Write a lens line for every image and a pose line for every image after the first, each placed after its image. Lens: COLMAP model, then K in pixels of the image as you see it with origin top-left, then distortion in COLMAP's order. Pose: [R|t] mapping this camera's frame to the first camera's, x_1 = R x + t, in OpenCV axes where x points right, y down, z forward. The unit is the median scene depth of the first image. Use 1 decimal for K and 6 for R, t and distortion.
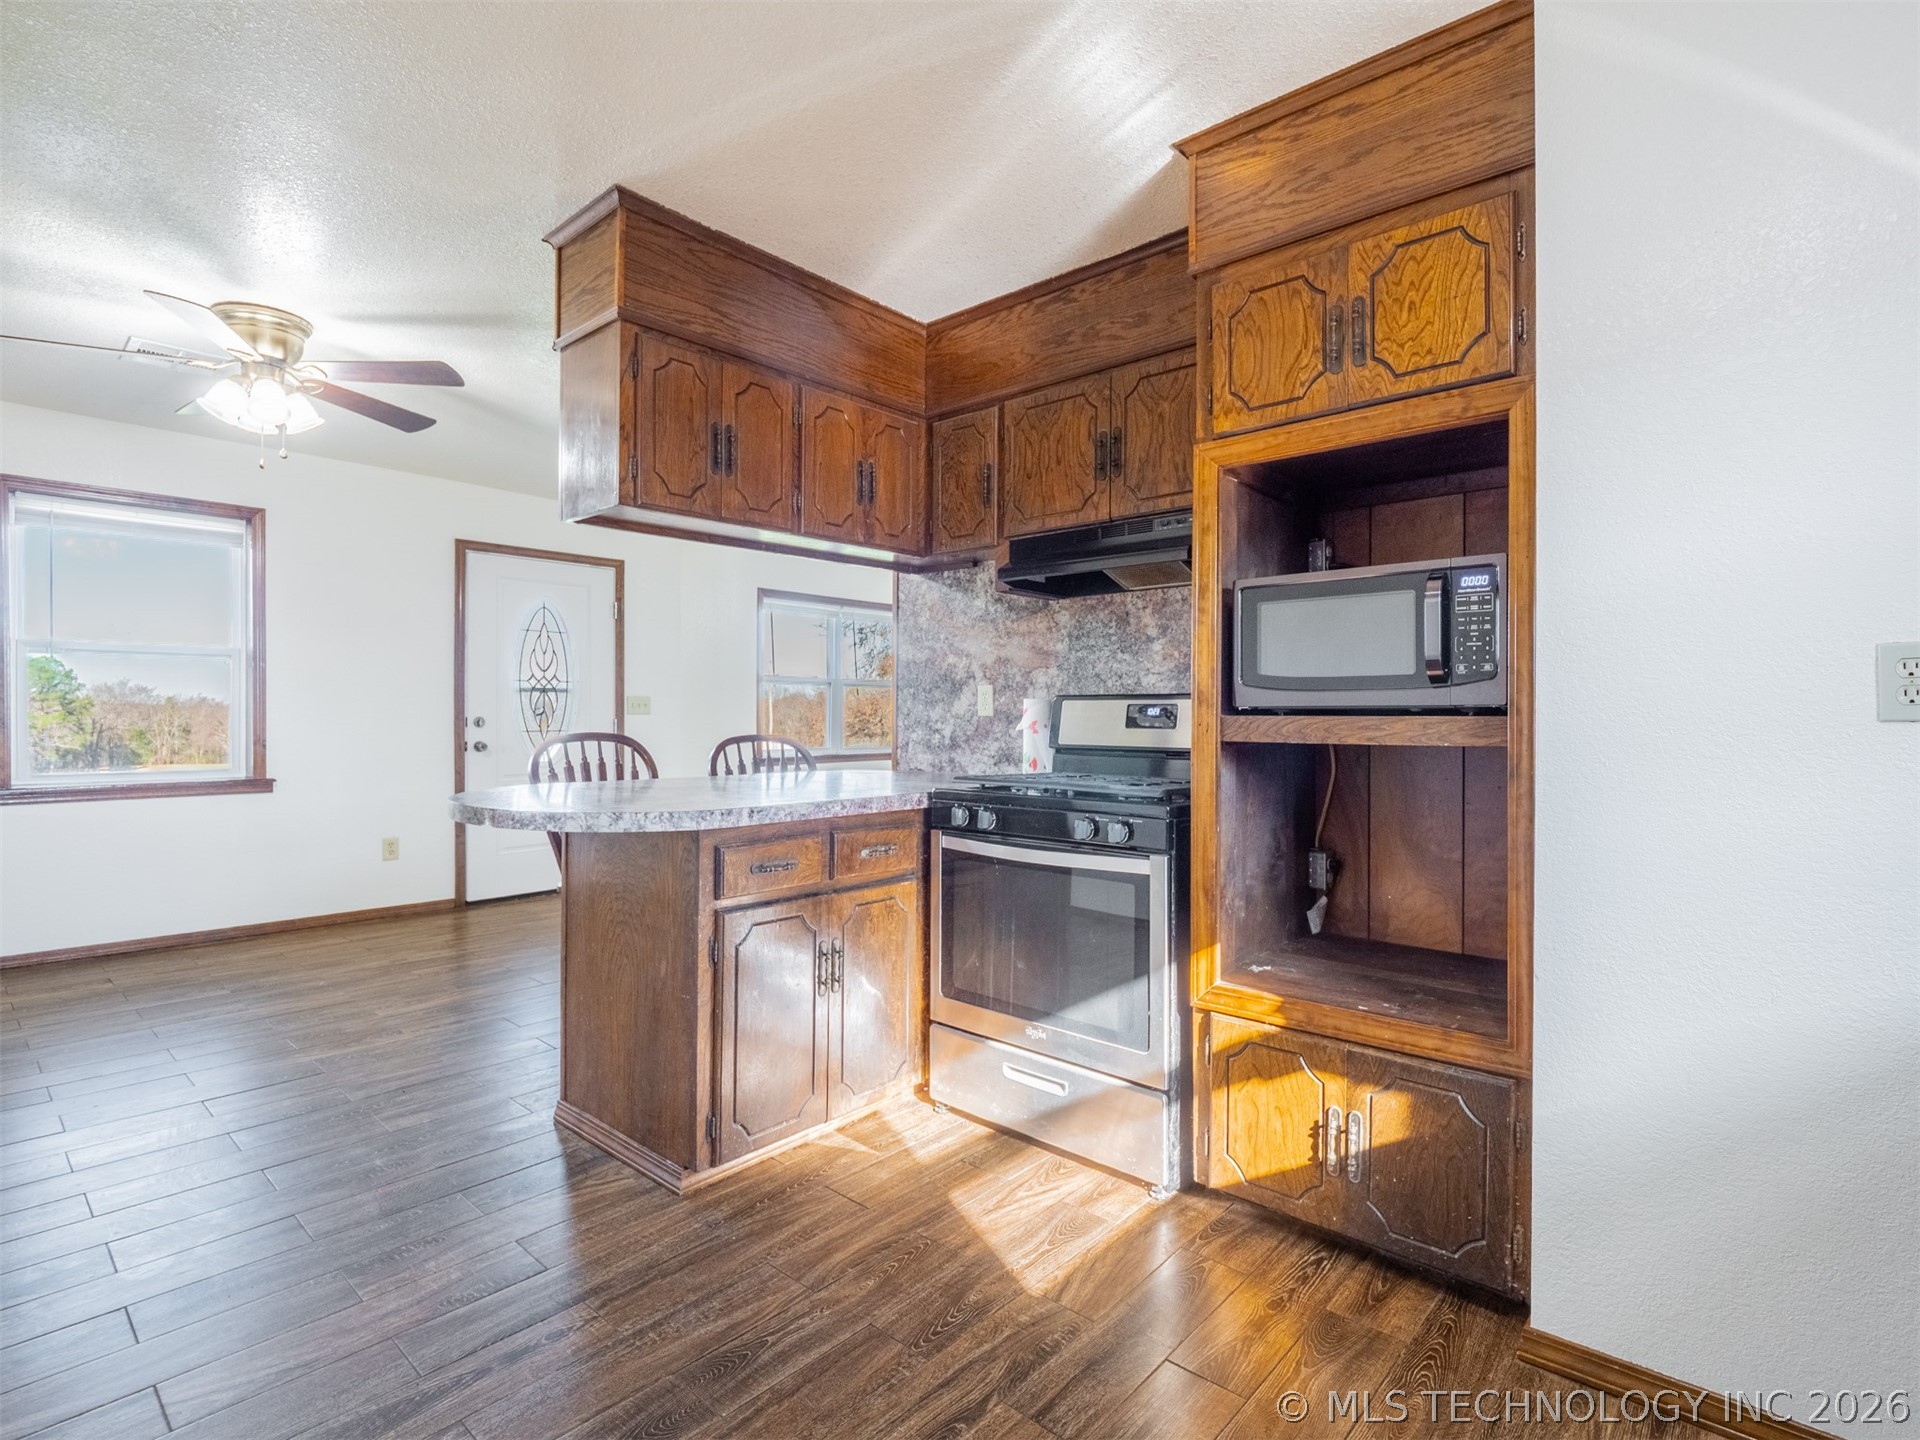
lens RADIAL K [[944.6, 0, 950.7], [0, 944.6, 711.9], [0, 0, 1]] dist [0.001892, -0.017557]
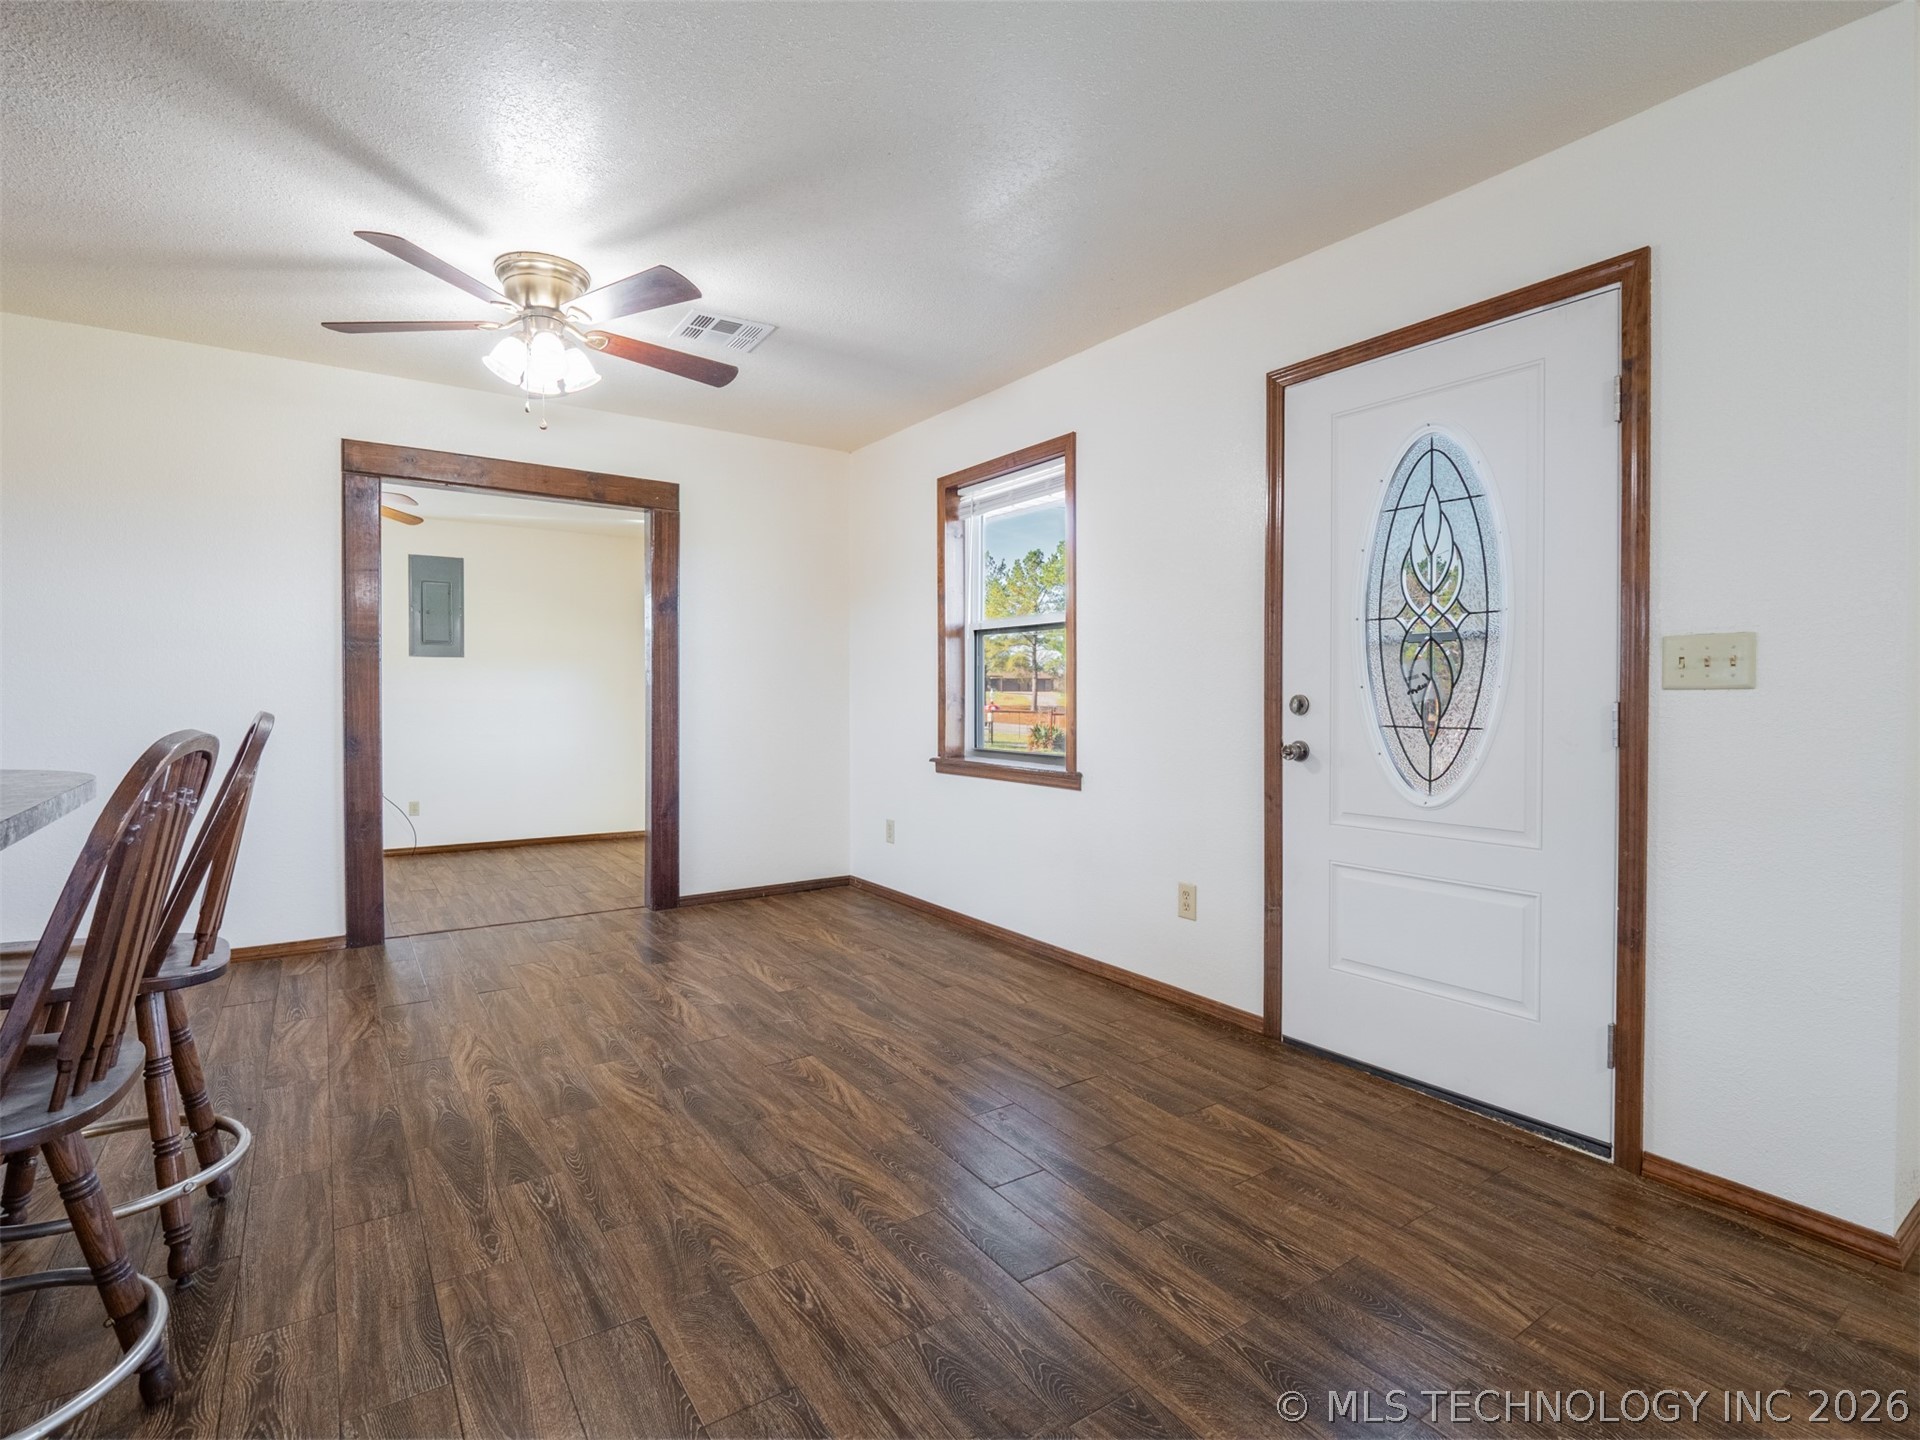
lens RADIAL K [[935.5, 0, 965.3], [0, 935.5, 705.5], [0, 0, 1]] dist [-0.011858, 0.000491]
pose [[-0.233550, 0.006784, -0.972321, 0.104017], [-0.002793, 0.999967, 0.007648, 0.014899], [0.972341, 0.004502, -0.233523, 1.846498]]
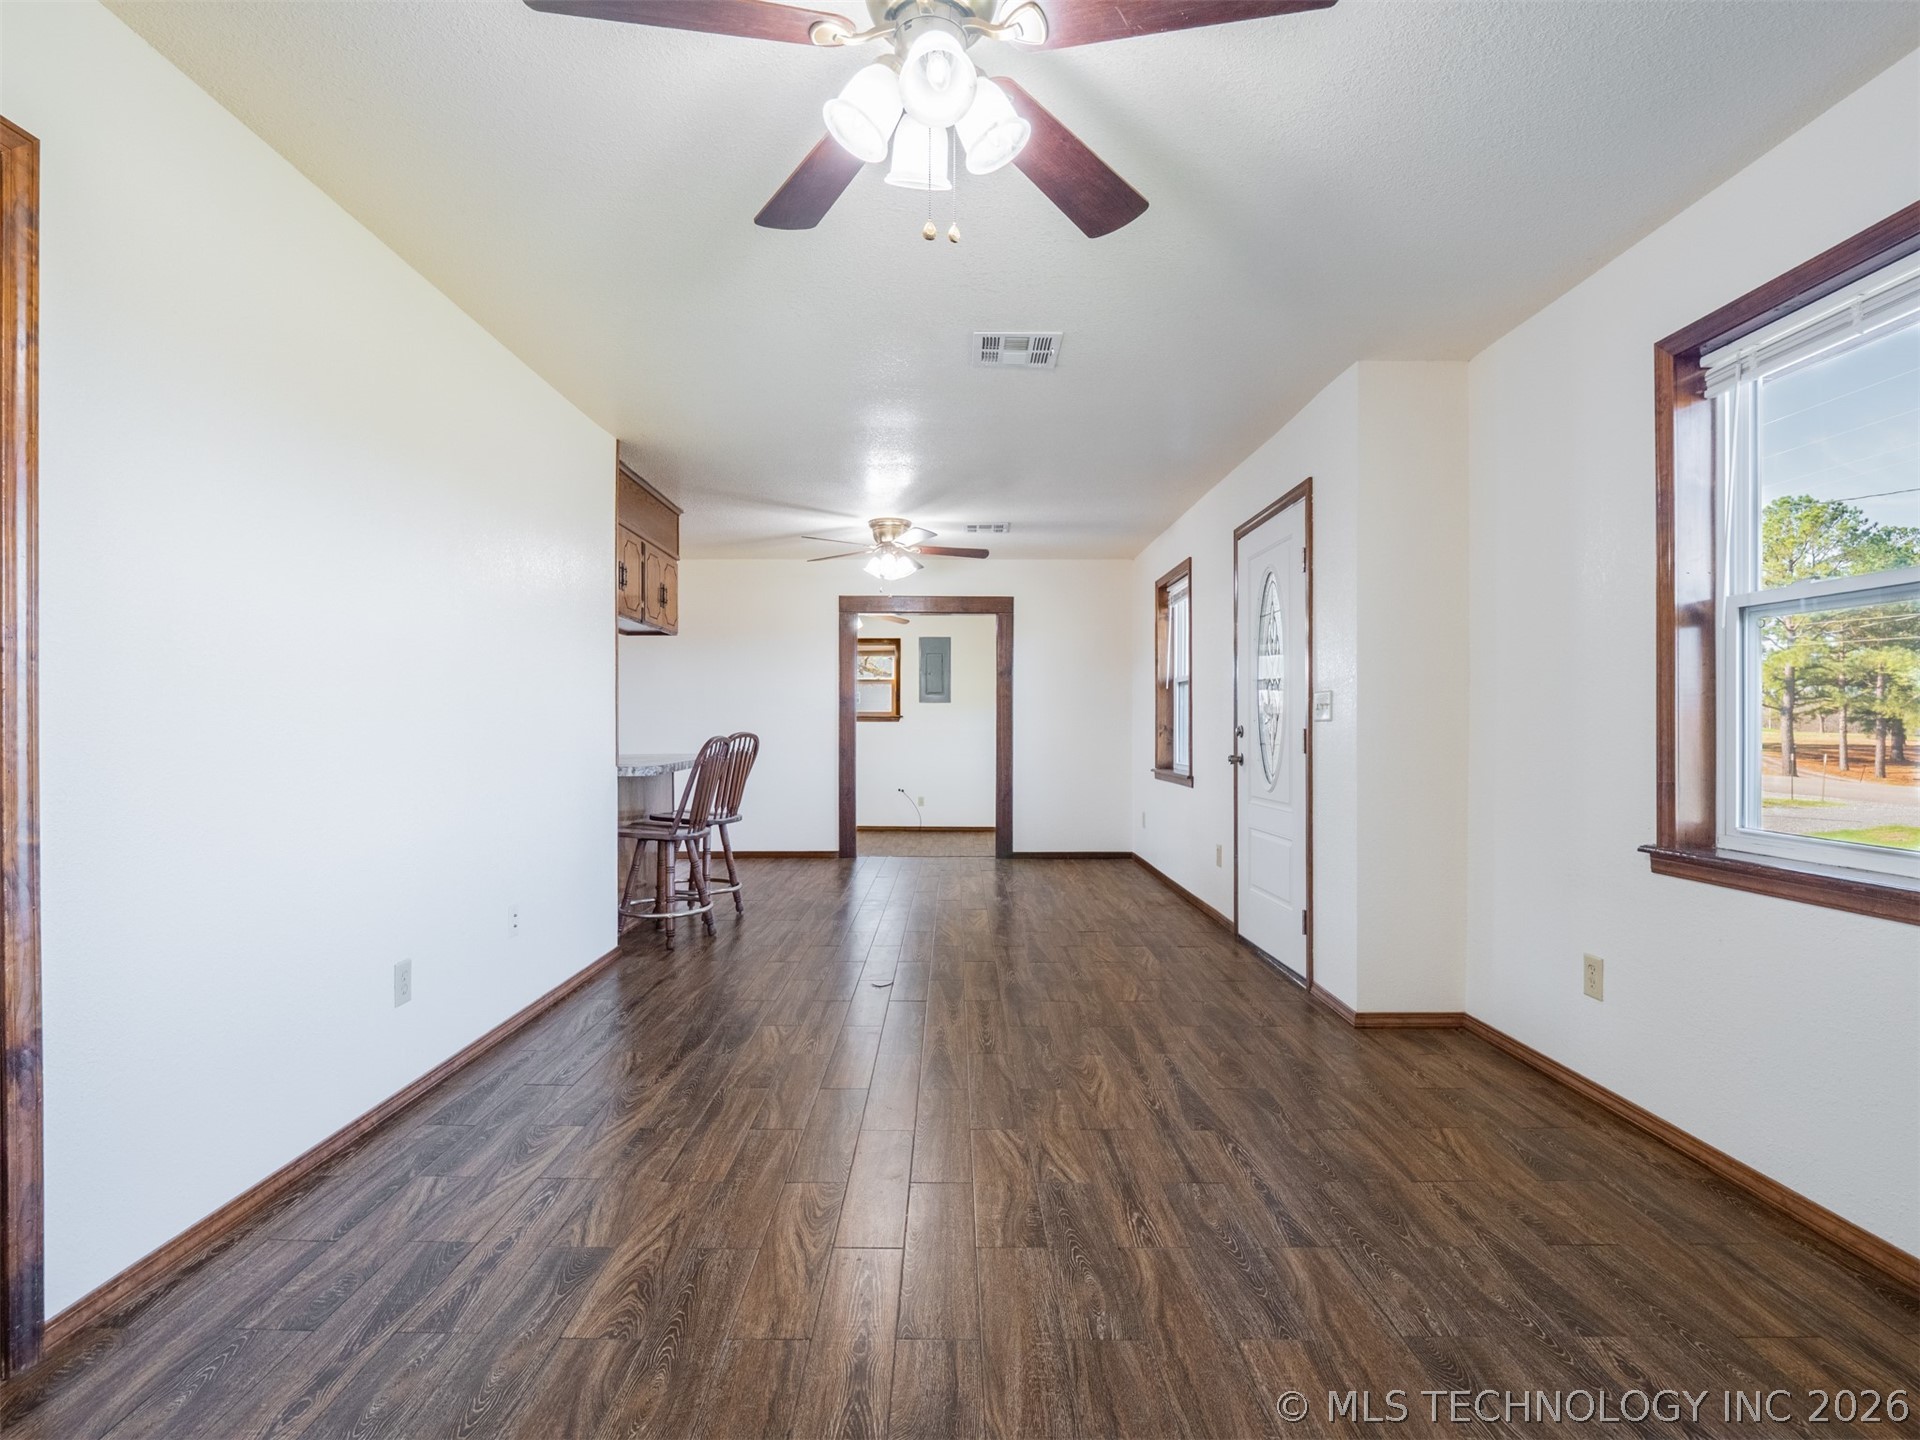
lens RADIAL K [[950.4, 0, 954.5], [0, 950.4, 725.1], [0, 0, 1]] dist [0.010647, -0.018988]
pose [[-0.747183, -0.006603, -0.664586, 0.558784], [-0.003756, 0.999977, -0.005712, 0.020580], [0.664608, -0.001771, -0.747190, 2.911831]]
